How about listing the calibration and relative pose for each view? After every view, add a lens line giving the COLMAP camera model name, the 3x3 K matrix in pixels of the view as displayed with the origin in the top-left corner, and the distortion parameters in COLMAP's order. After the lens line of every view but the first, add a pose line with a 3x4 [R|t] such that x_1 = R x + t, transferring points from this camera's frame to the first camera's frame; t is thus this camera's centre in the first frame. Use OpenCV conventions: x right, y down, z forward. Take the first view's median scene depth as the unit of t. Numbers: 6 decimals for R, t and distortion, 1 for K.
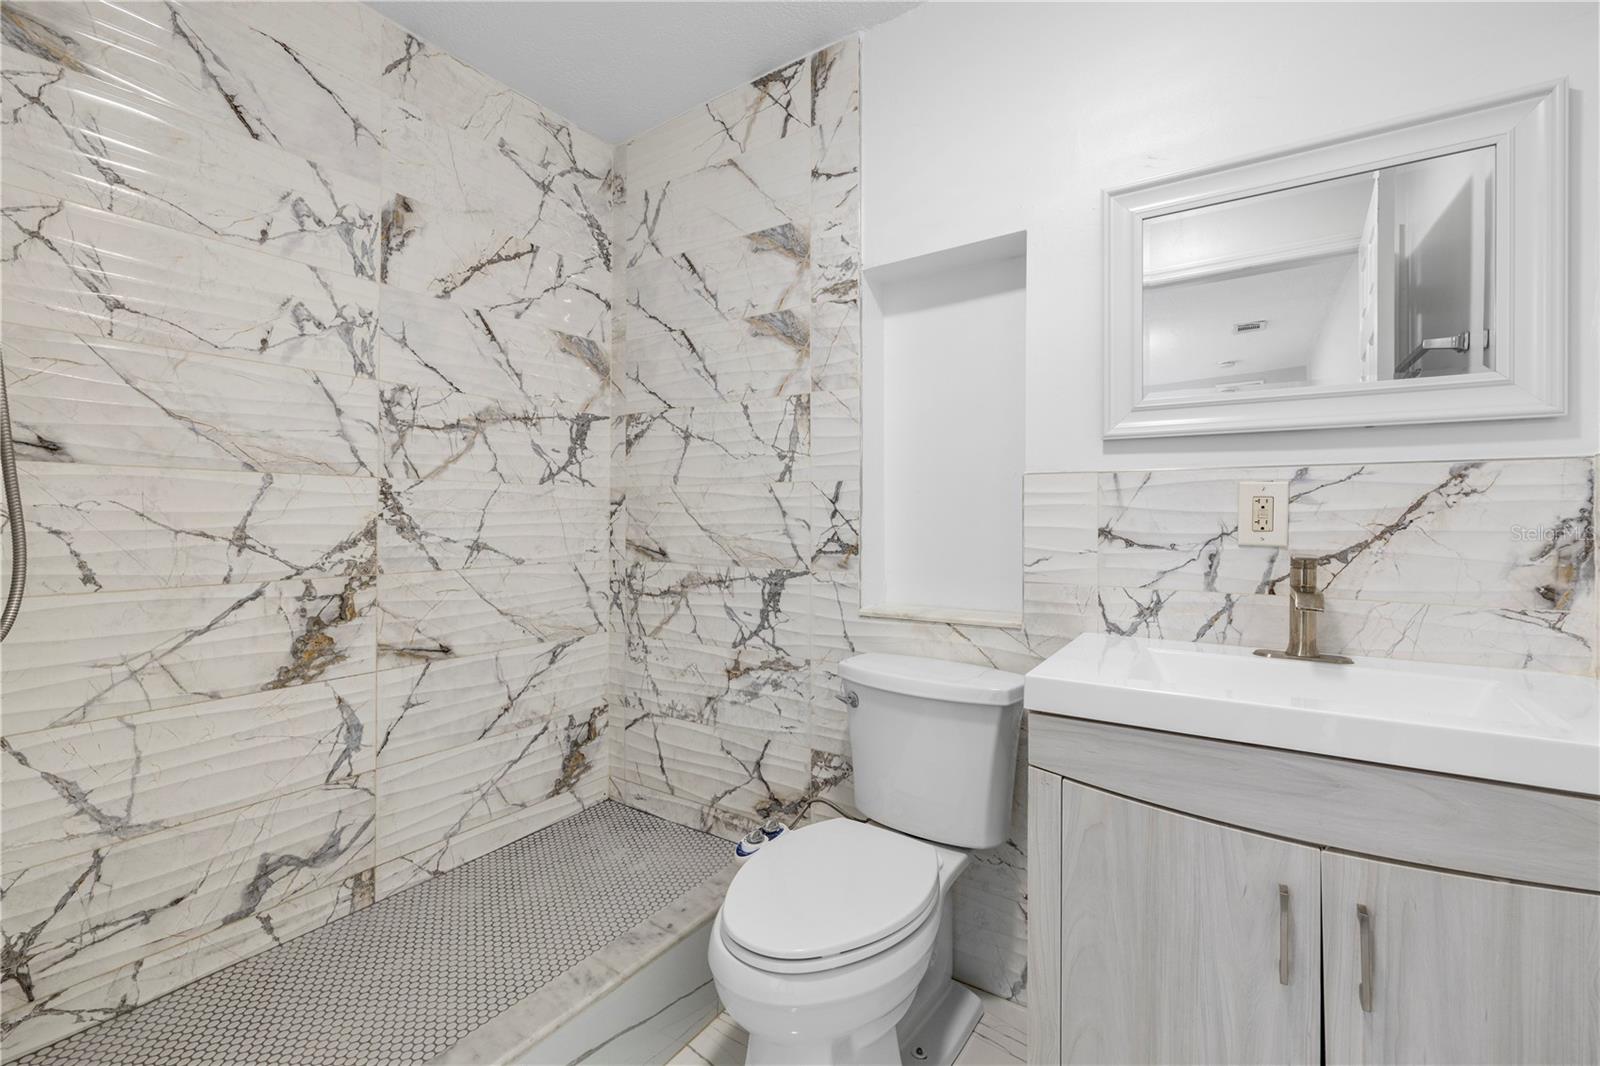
lens RADIAL K [[688.8, 0, 805.1], [0, 688.8, 521.1], [0, 0, 1]] dist [0.002527, 0.000281]
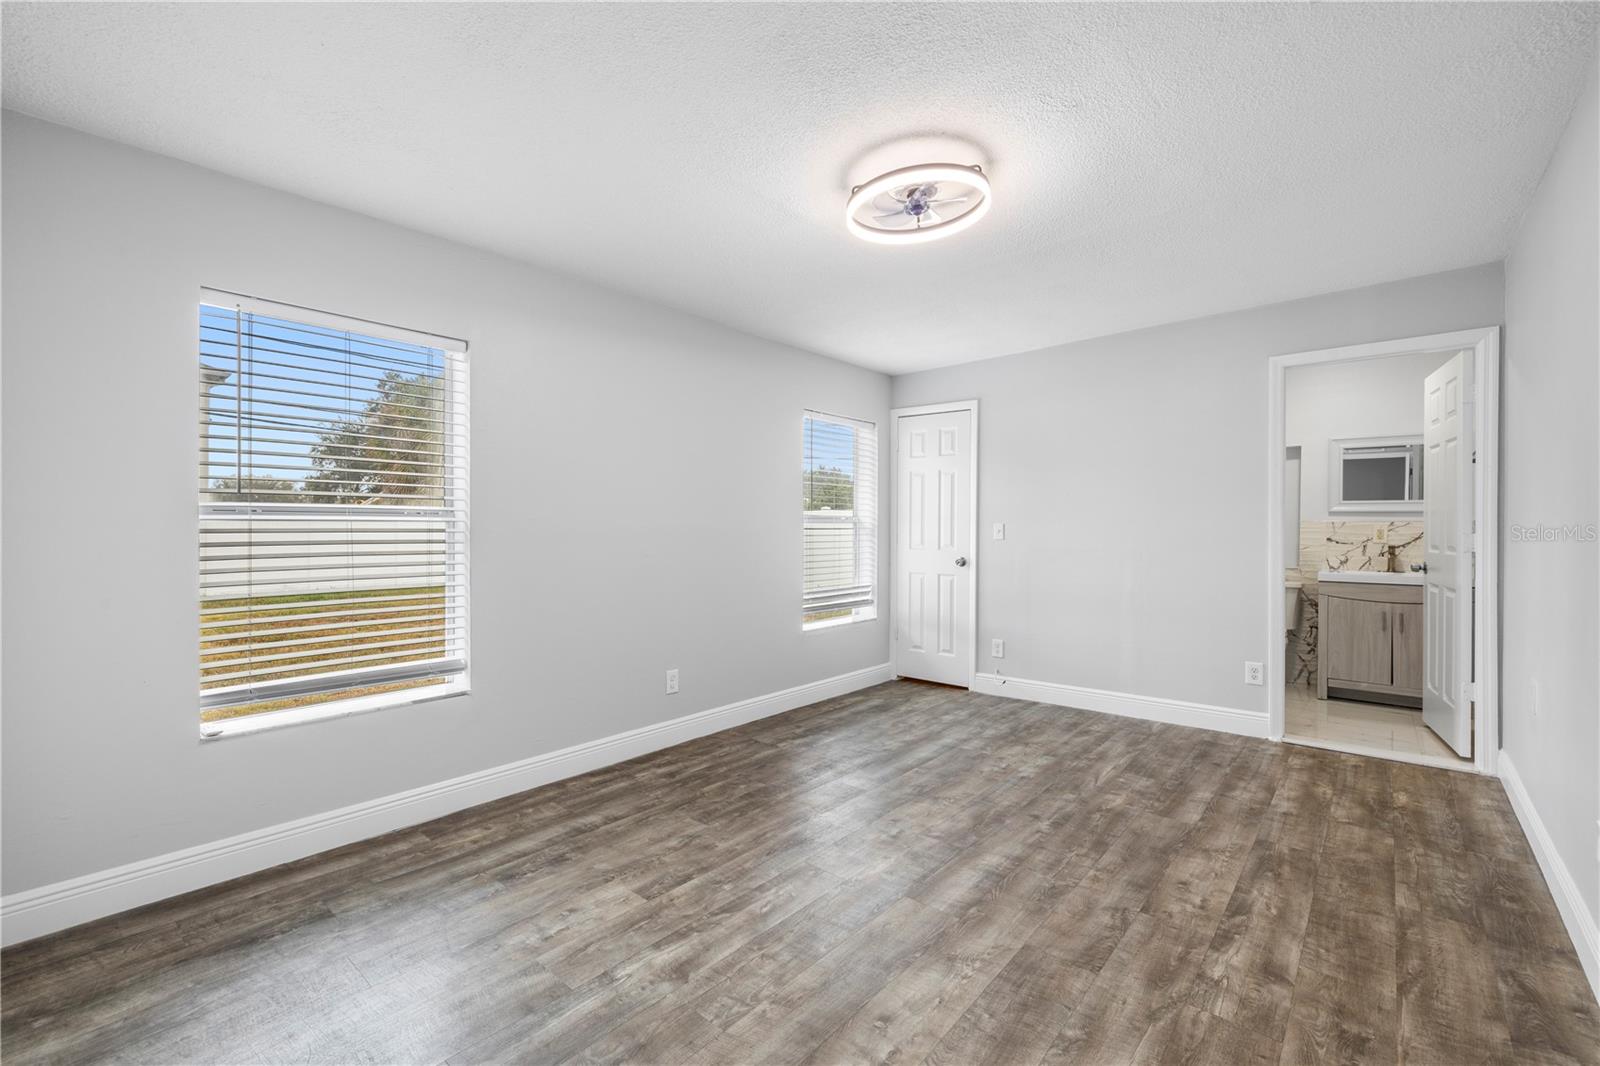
lens RADIAL K [[688.8, 0, 794.4], [0, 688.8, 535.7], [0, 0, 1]] dist [0.002527, 0.000281]
pose [[0.992287, 0.002799, -0.123929, -2.052215], [-0.002255, 0.999987, 0.004527, -0.013074], [0.123940, -0.004213, 0.992281, -3.149839]]
